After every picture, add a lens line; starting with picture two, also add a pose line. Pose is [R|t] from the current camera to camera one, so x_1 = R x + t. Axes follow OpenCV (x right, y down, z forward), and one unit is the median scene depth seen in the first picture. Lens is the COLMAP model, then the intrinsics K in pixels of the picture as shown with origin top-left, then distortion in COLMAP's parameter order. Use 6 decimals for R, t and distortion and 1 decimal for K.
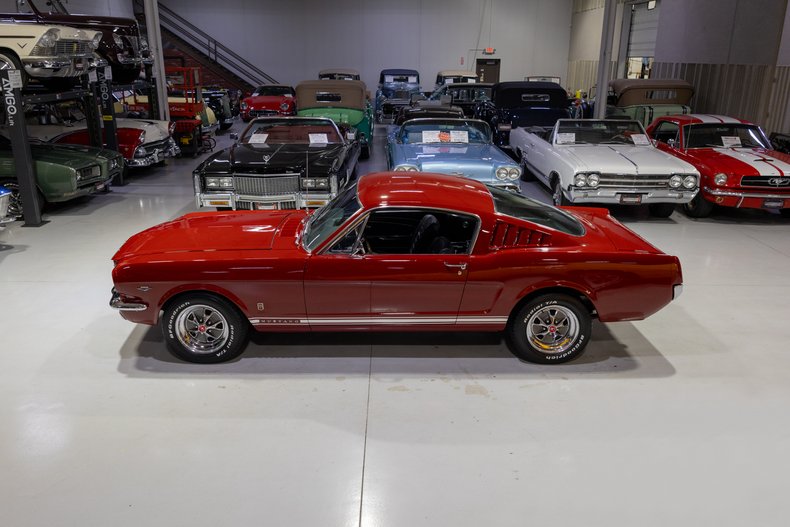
lens RADIAL K [[649.8, 0, 393.7], [0, 649.8, 263.2], [0, 0, 1]] dist [0.009544, -0.007065]
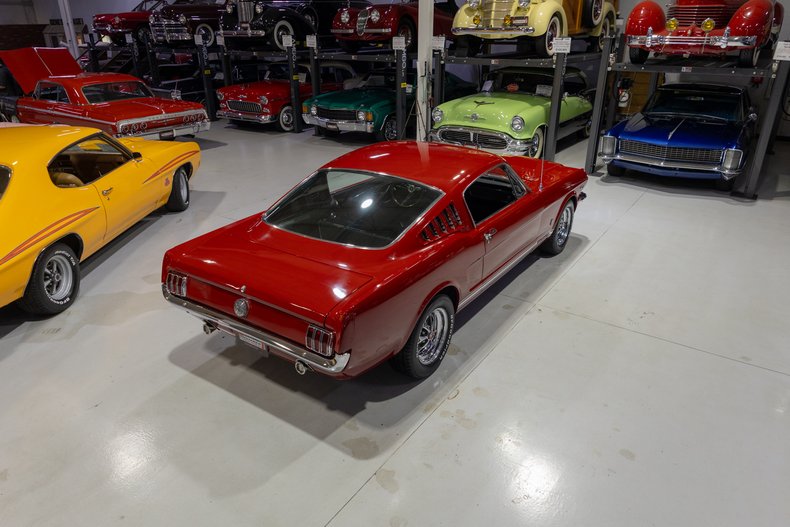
lens RADIAL K [[546.1, 0, 392.9], [0, 546.1, 261.8], [0, 0, 1]] dist [0.008715, -0.005027]
pose [[-0.579121, 0.322092, -0.748916, 0.726639], [-0.256012, 0.800320, 0.542168, -0.429928], [0.774000, 0.505713, -0.381022, 1.354813]]
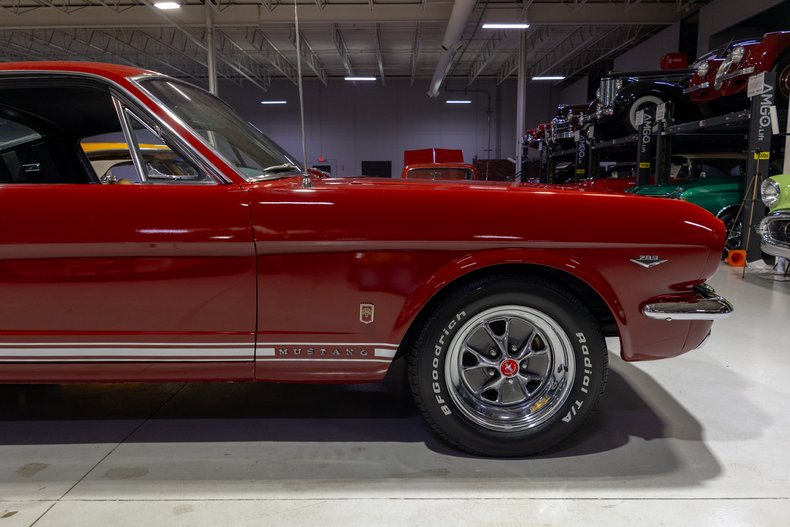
lens RADIAL K [[559.9, 0, 397.2], [0, 559.9, 259.9], [0, 0, 1]] dist [0.018151, -0.006535]
pose [[-0.999964, -0.005335, 0.006582, -0.205151], [-0.001960, 0.901417, 0.432947, -0.193781], [-0.008243, 0.432919, -0.901395, 1.434804]]
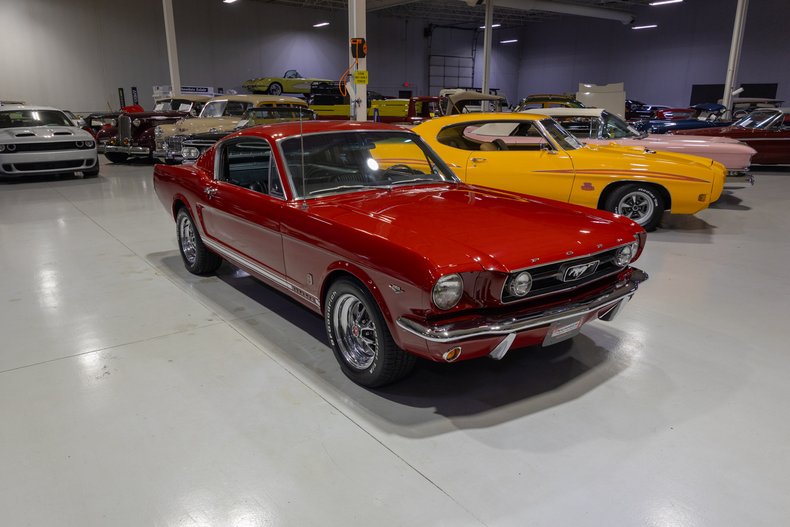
lens RADIAL K [[591.6, 0, 391.7], [0, 591.6, 277.7], [0, 0, 1]] dist [0.002338, -0.002296]
pose [[-0.583244, -0.240159, 0.775983, -0.714096], [0.250565, 0.855519, 0.453104, -0.292570], [-0.772686, 0.458705, -0.438801, 1.372132]]
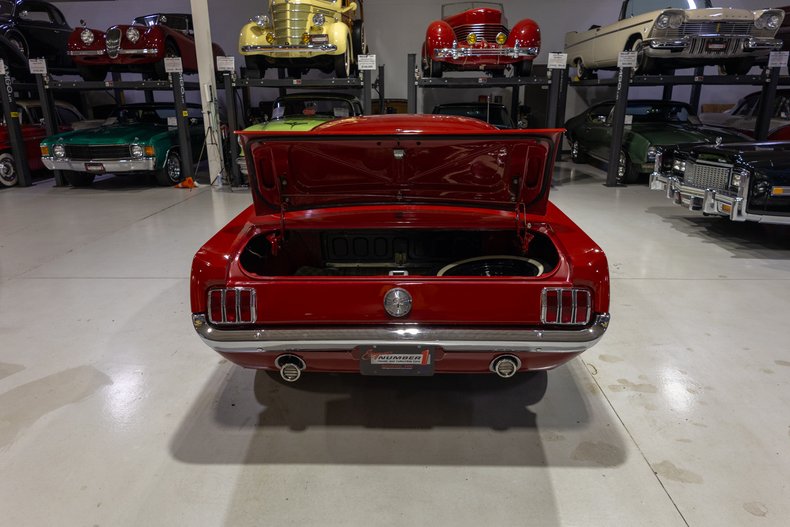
lens RADIAL K [[541.9, 0, 392.8], [0, 541.9, 260.6], [0, 0, 1]] dist [0.032803, -0.033458]
pose [[-0.040712, 0.284156, -0.957913, 0.737070], [-0.304479, 0.909582, 0.282760, -0.152212], [0.951648, 0.303177, 0.049489, 0.993175]]
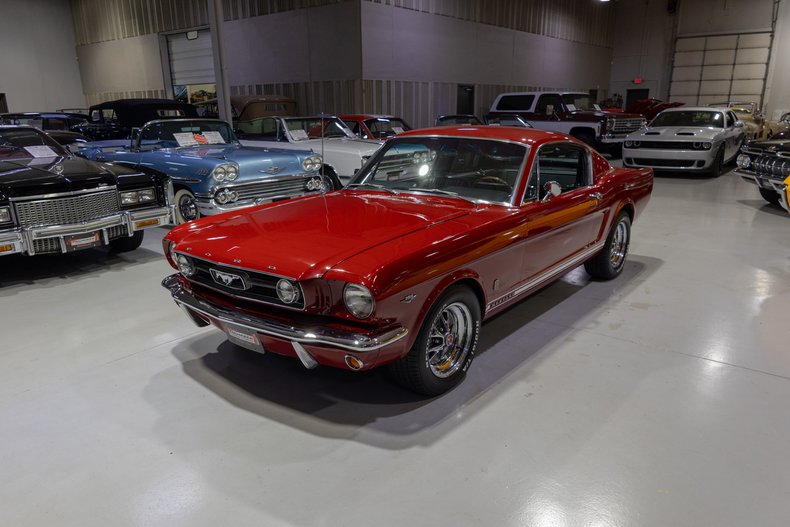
lens RADIAL K [[574.1, 0, 393.8], [0, 574.1, 293.7], [0, 0, 1]] dist [0.009699, -0.006923]
pose [[0.631409, -0.254673, 0.732437, -0.688605], [0.255732, 0.960078, 0.113367, -0.027711], [-0.732068, 0.115727, 0.671330, 0.564569]]
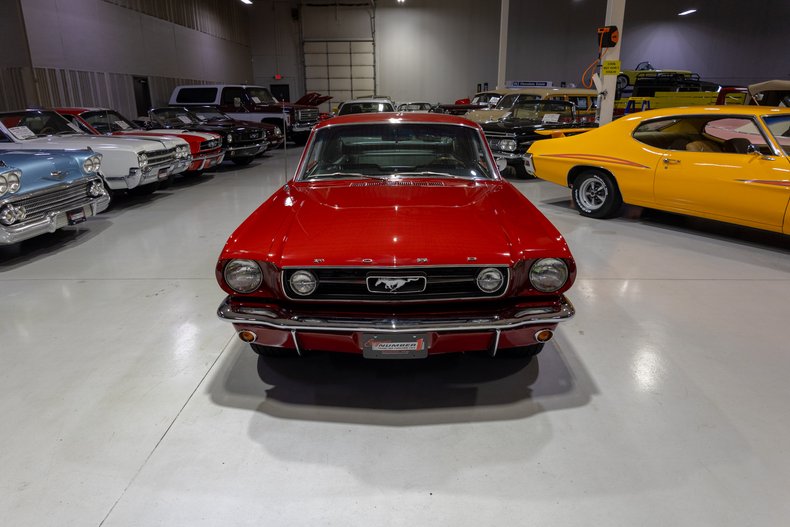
lens RADIAL K [[546.1, 0, 392.9], [0, 546.1, 261.8], [0, 0, 1]] dist [0.008715, -0.005027]
pose [[0.027874, -0.298040, 0.954146, -0.804825], [0.321026, 0.906624, 0.273817, -0.152534], [-0.946660, 0.298673, 0.120950, 0.958090]]
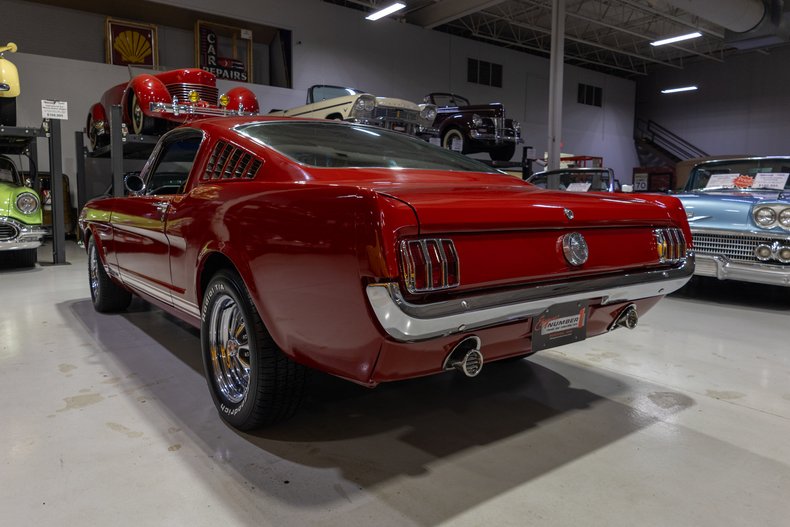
lens RADIAL K [[556.8, 0, 393.7], [0, 556.8, 245.8], [0, 0, 1]] dist [0.007306, -0.003383]
pose [[0.599465, 0.063301, -0.797894, 0.587991], [-0.251205, 0.961378, -0.112462, 0.039563], [0.759959, 0.267852, 0.592215, 0.747141]]
